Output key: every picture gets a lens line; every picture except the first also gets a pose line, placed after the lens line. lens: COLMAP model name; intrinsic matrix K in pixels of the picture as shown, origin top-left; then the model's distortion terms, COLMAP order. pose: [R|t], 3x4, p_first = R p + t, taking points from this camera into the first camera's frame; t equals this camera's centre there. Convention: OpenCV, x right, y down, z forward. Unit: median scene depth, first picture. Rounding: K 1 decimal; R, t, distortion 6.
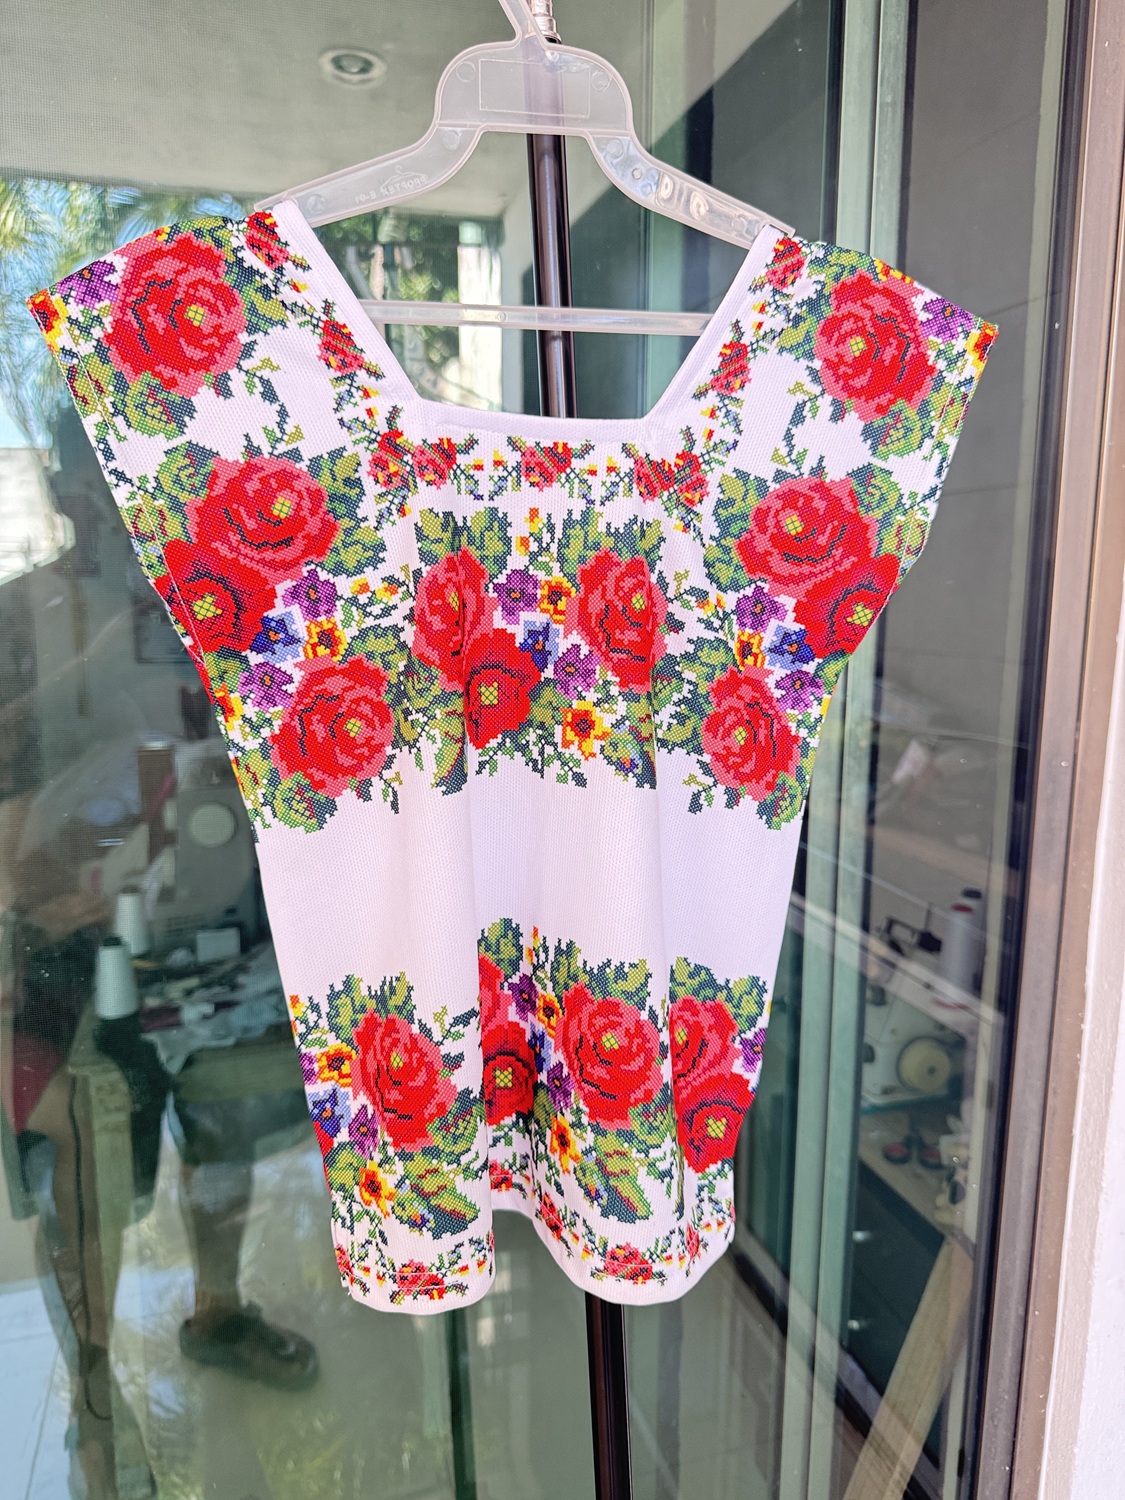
lens RADIAL K [[1094.6, 0, 568.1], [0, 1094.6, 749.5], [0, 0, 1]] dist [-0.012270, -0.003615]
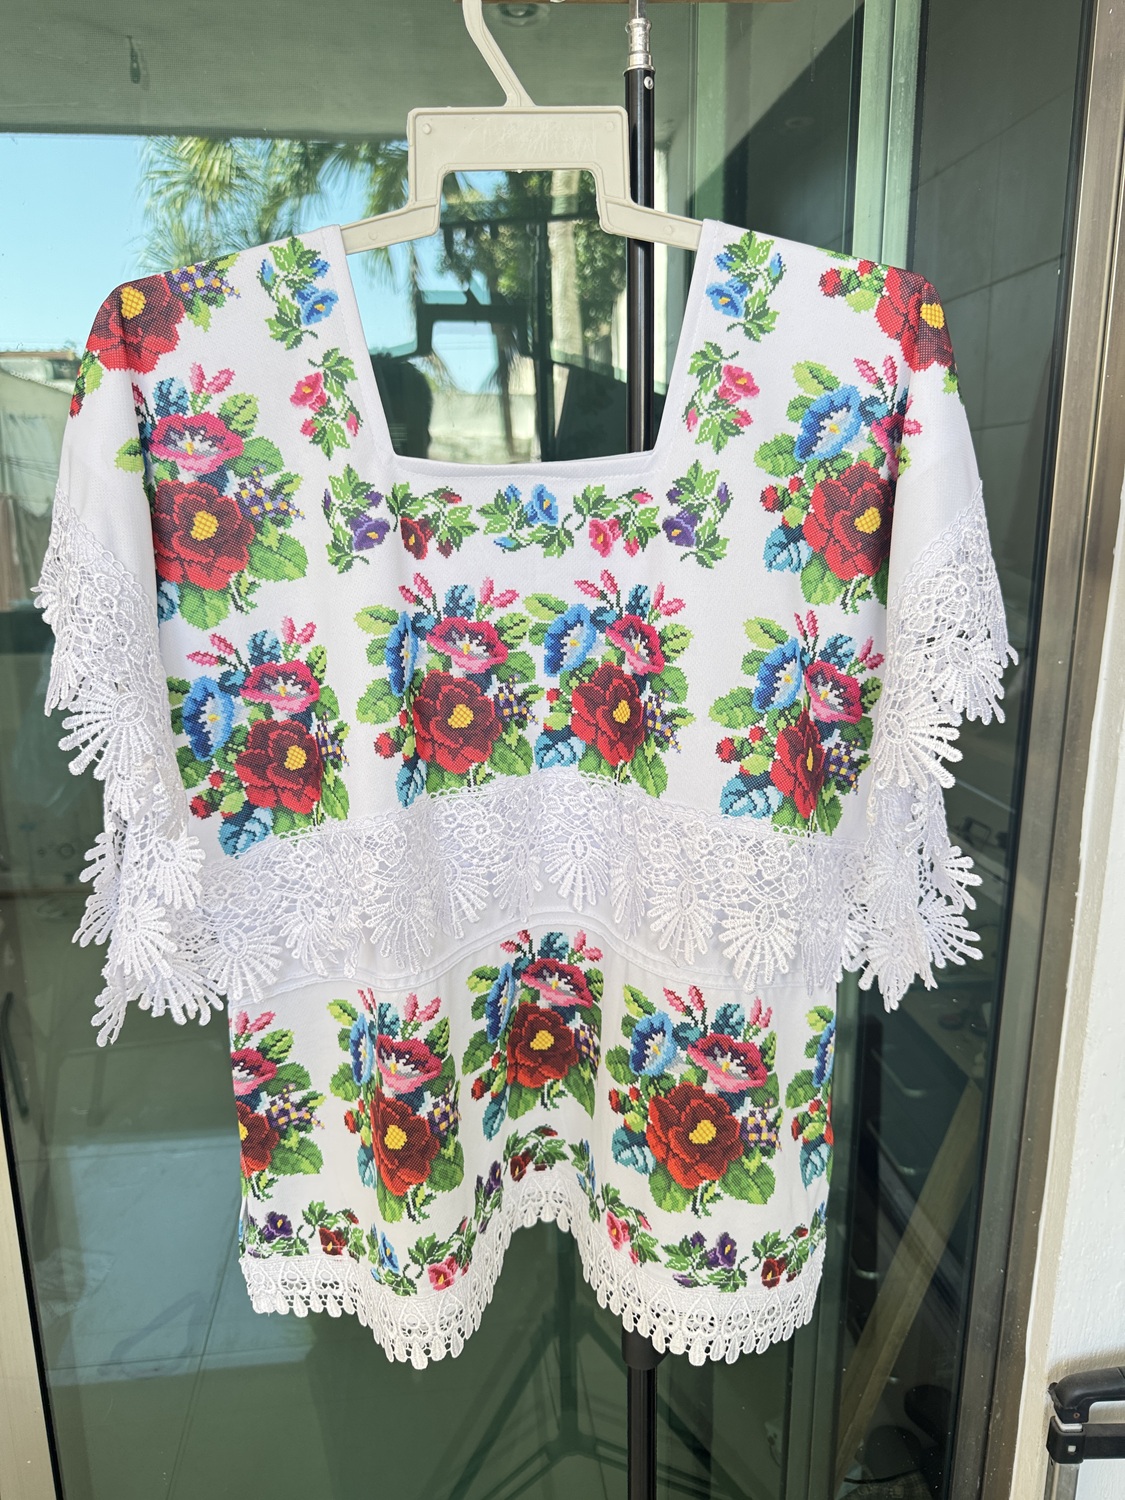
lens RADIAL K [[1099.9, 0, 558.4], [0, 1099.9, 755.4], [0, 0, 1]] dist [-0.013607, -0.000403]
pose [[0.984032, 0.028935, -0.175625, 0.130480], [-0.016844, 0.997408, 0.069948, 0.036376], [0.177193, -0.065873, 0.981969, -0.209329]]
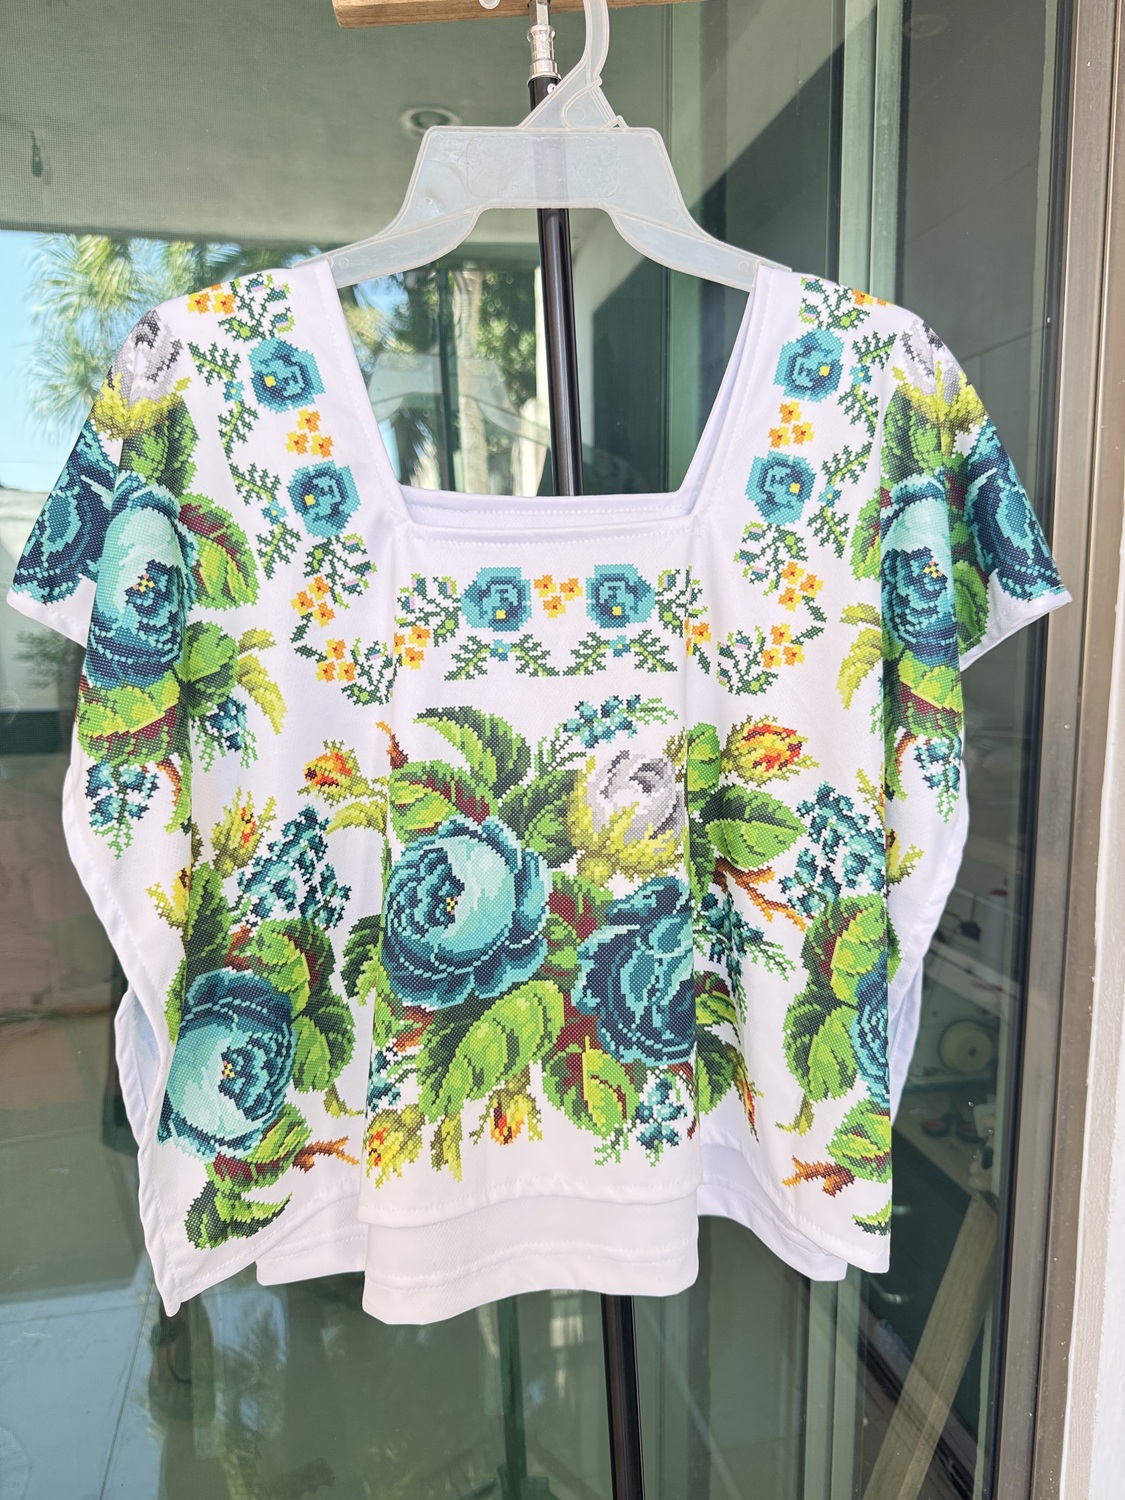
lens RADIAL K [[1097.8, 0, 562.5], [0, 1097.8, 750.0], [0, 0, 1]] dist [-0.011740, -0.003017]
pose [[0.996873, -0.000128, -0.079015, 0.043694], [-0.002747, 0.999338, -0.036284, 0.070562], [0.078967, 0.036387, 0.996213, -0.095869]]
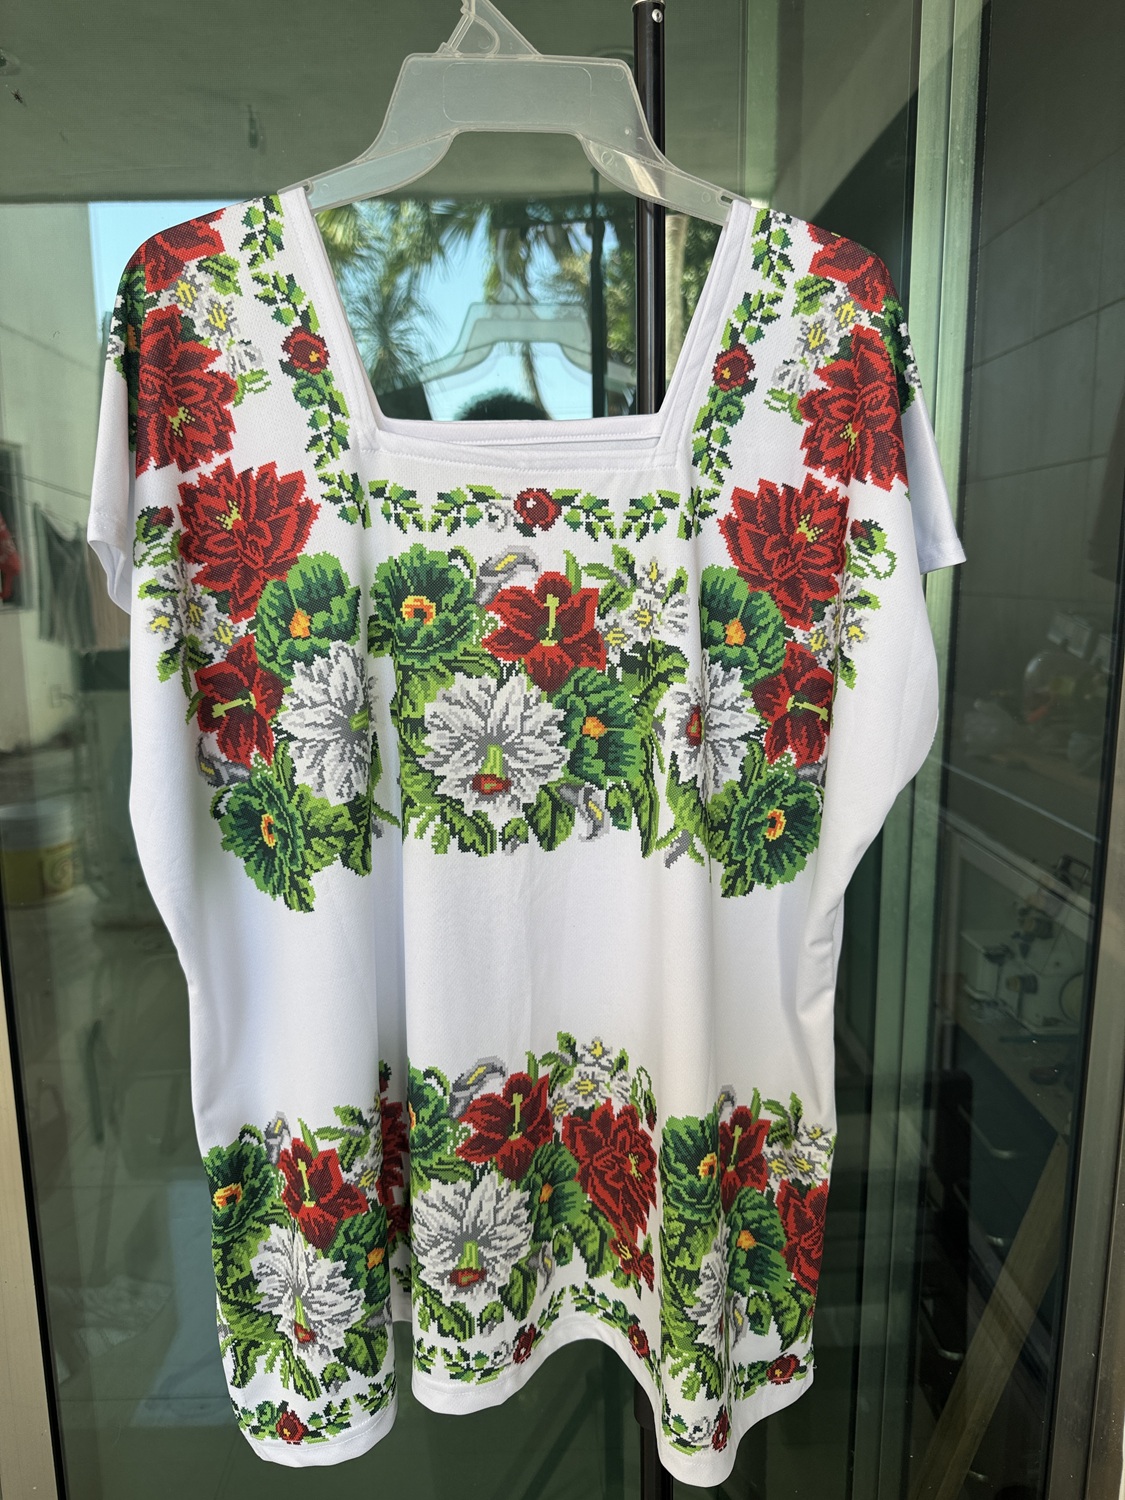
lens RADIAL K [[1097.8, 0, 562.5], [0, 1097.8, 750.0], [0, 0, 1]] dist [-0.011740, -0.003017]
pose [[0.961565, 0.034407, -0.272412, 0.187057], [-0.031690, 0.999394, 0.014367, 0.088963], [0.272742, -0.005182, 0.962073, -0.140899]]
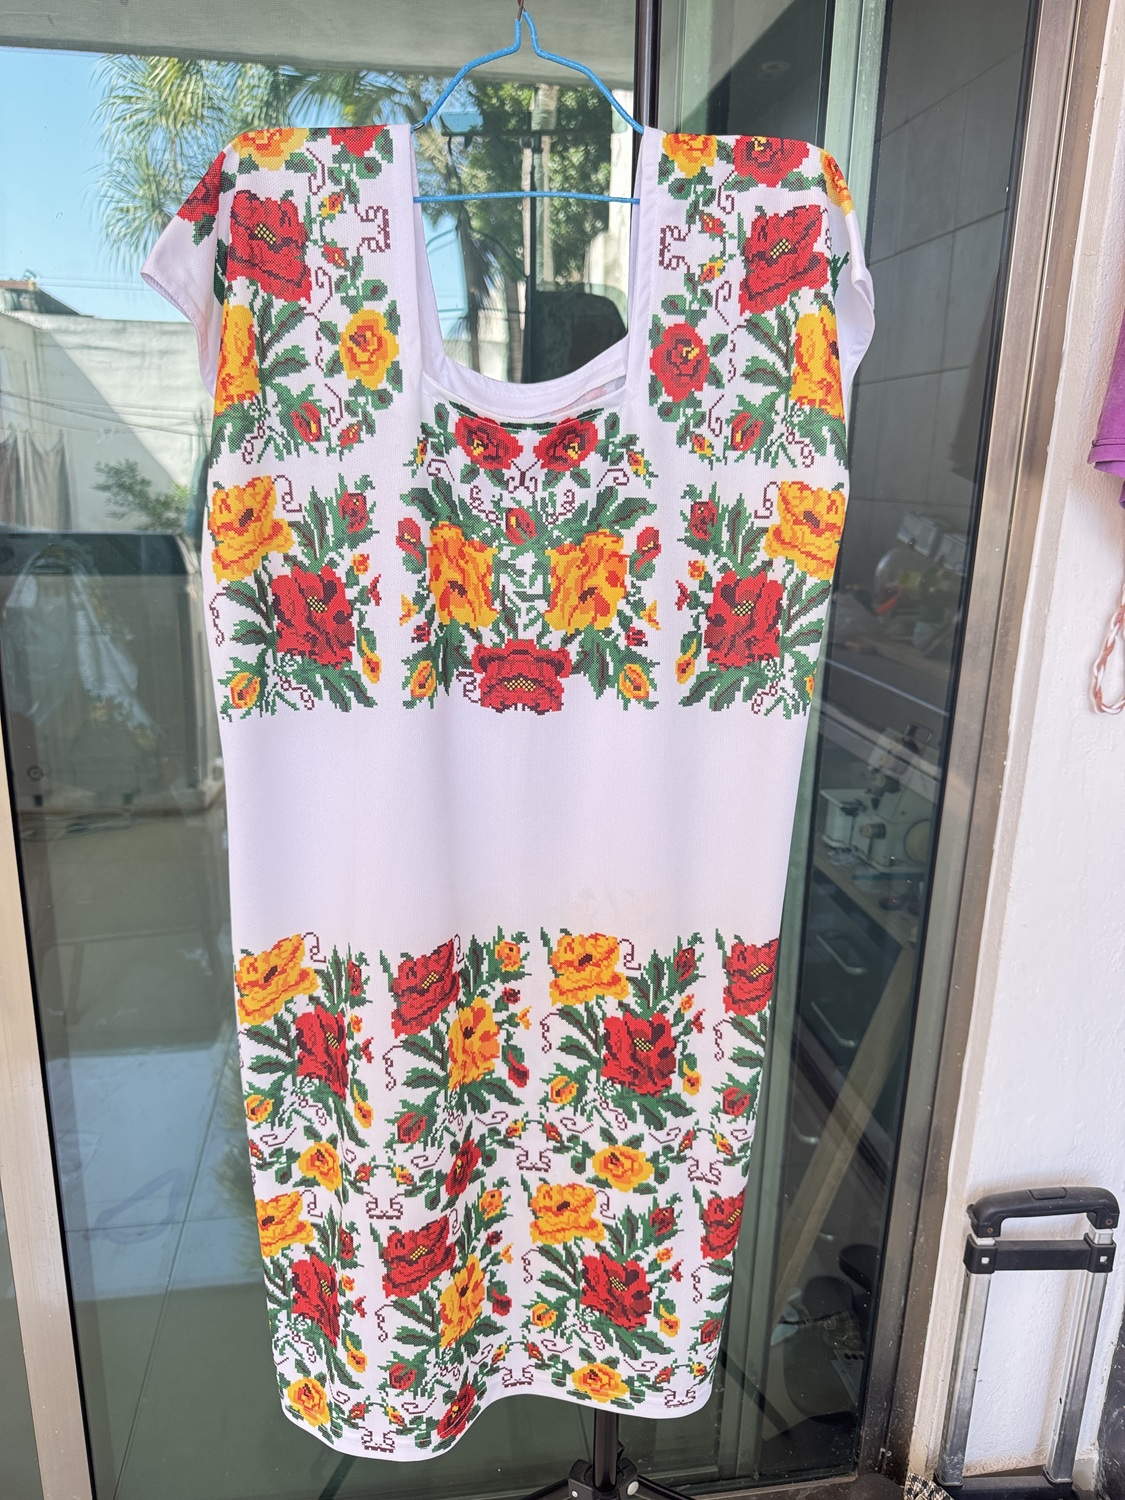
lens RADIAL K [[1100.9, 0, 559.3], [0, 1100.9, 757.1], [0, 0, 1]] dist [-0.008708, -0.008197]
pose [[0.989241, 0.055263, -0.135455, 0.125855], [-0.041218, 0.993683, 0.104382, 0.130220], [0.140368, -0.097676, 0.985270, -0.327158]]
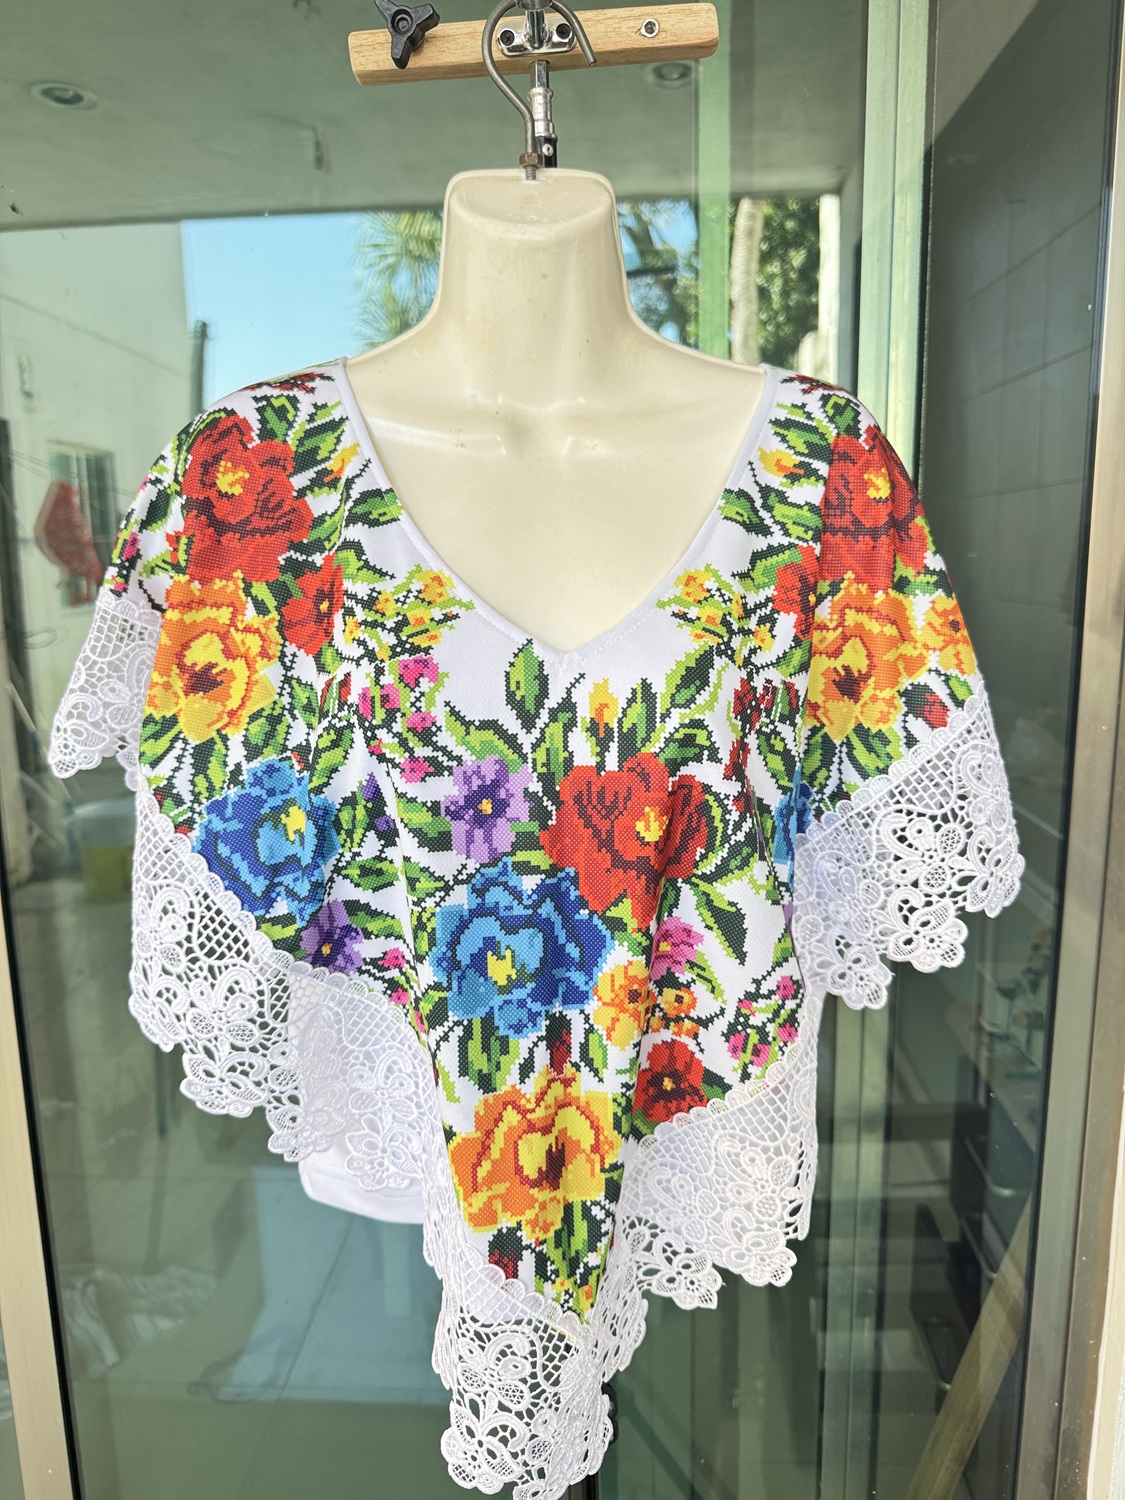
lens RADIAL K [[1105.4, 0, 563.3], [0, 1105.4, 746.0], [0, 0, 1]] dist [-0.013200, -0.004286]
pose [[0.934712, 0.041608, -0.352962, 0.316905], [-0.035023, 0.999073, 0.025027, 0.021559], [0.353677, -0.011031, 0.935303, -0.149971]]
